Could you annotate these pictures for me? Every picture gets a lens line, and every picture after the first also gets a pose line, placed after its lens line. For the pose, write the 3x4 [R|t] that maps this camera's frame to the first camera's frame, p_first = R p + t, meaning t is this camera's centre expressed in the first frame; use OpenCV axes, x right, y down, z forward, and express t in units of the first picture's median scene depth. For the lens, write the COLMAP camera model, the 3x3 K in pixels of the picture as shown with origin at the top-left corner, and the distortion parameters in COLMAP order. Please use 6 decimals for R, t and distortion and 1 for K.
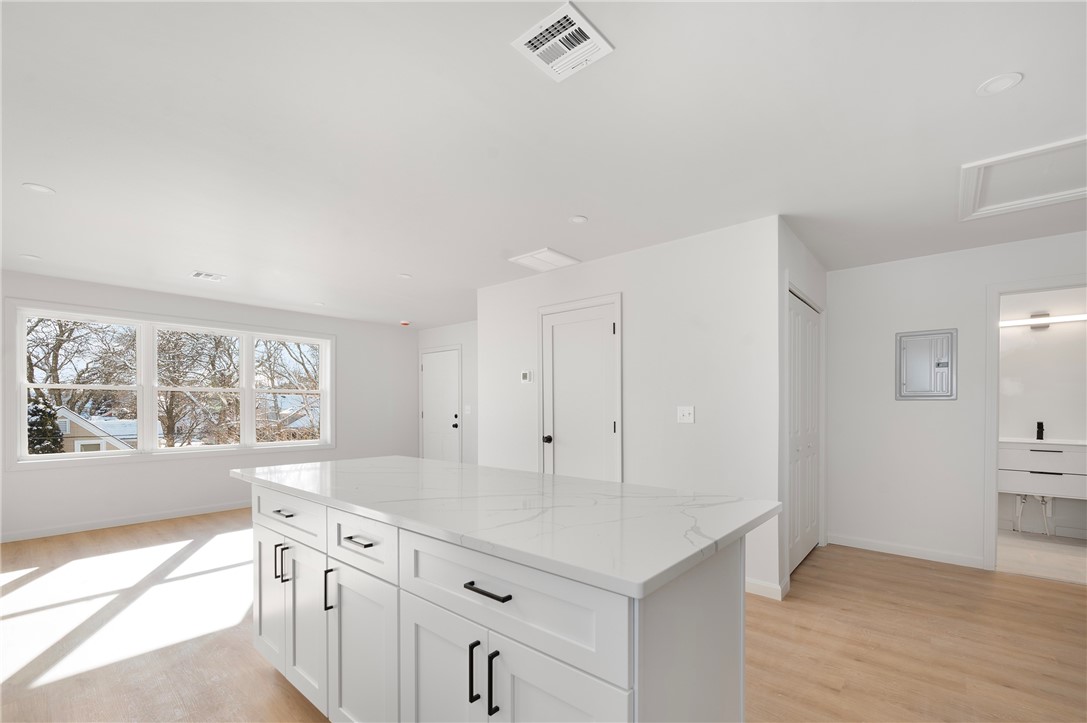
lens RADIAL K [[468.8, 0, 545.3], [0, 468.8, 402.1], [0, 0, 1]] dist [0.000396, -0.000447]
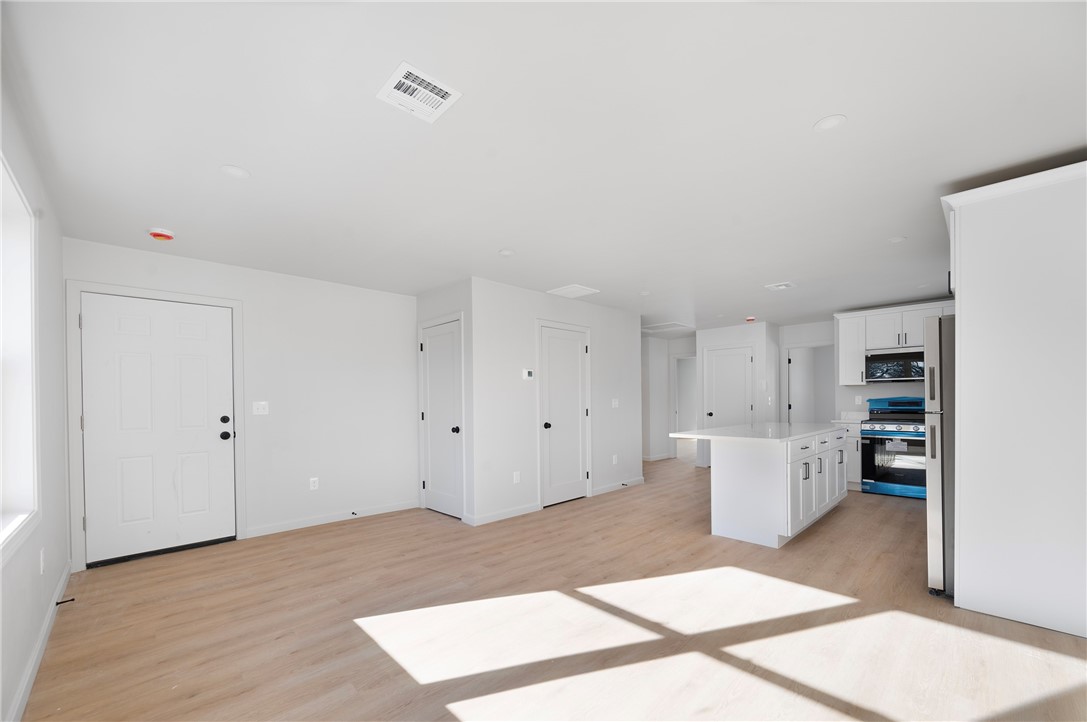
lens RADIAL K [[431.8, 0, 556.9], [0, 431.8, 402.9], [0, 0, 1]] dist [-0.002968, -0.000944]
pose [[0.069514, -0.008018, 0.997549, -0.780318], [0.002833, 0.999965, 0.007840, 0.005910], [-0.997577, 0.002281, 0.069534, 0.601181]]
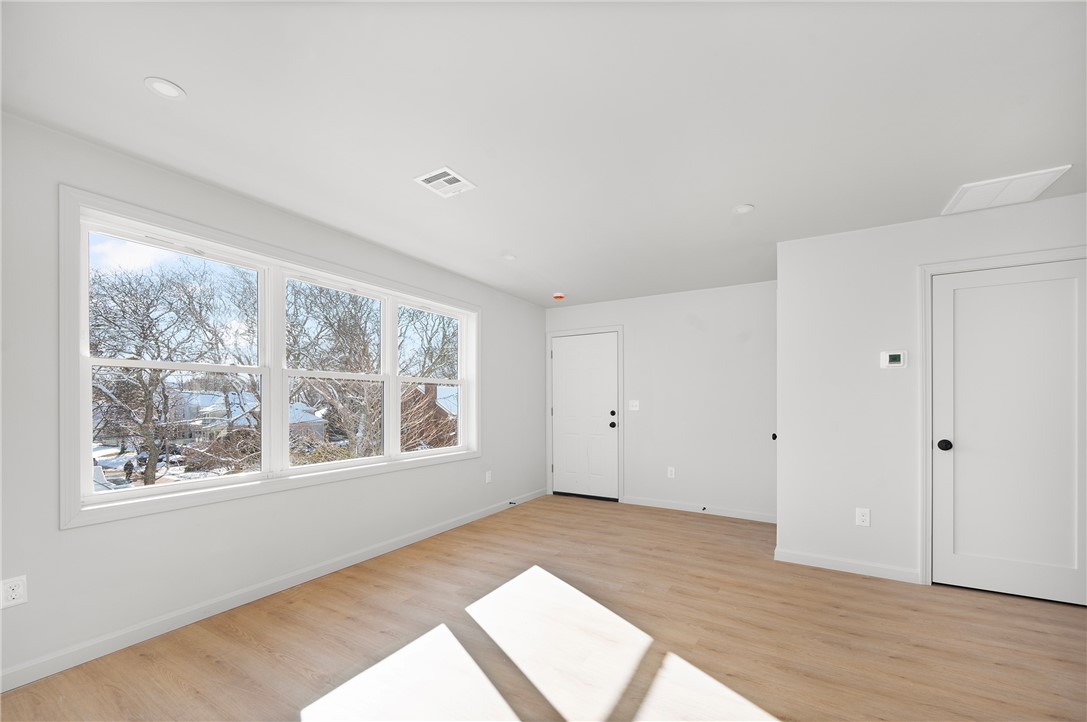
lens RADIAL K [[431.8, 0, 548.3], [0, 431.8, 405.0], [0, 0, 1]] dist [-0.002968, -0.000944]
pose [[0.982159, -0.002233, 0.188040, -0.491508], [-0.000511, 0.999894, 0.014547, 0.004820], [-0.188052, -0.014384, 0.982054, 0.308407]]
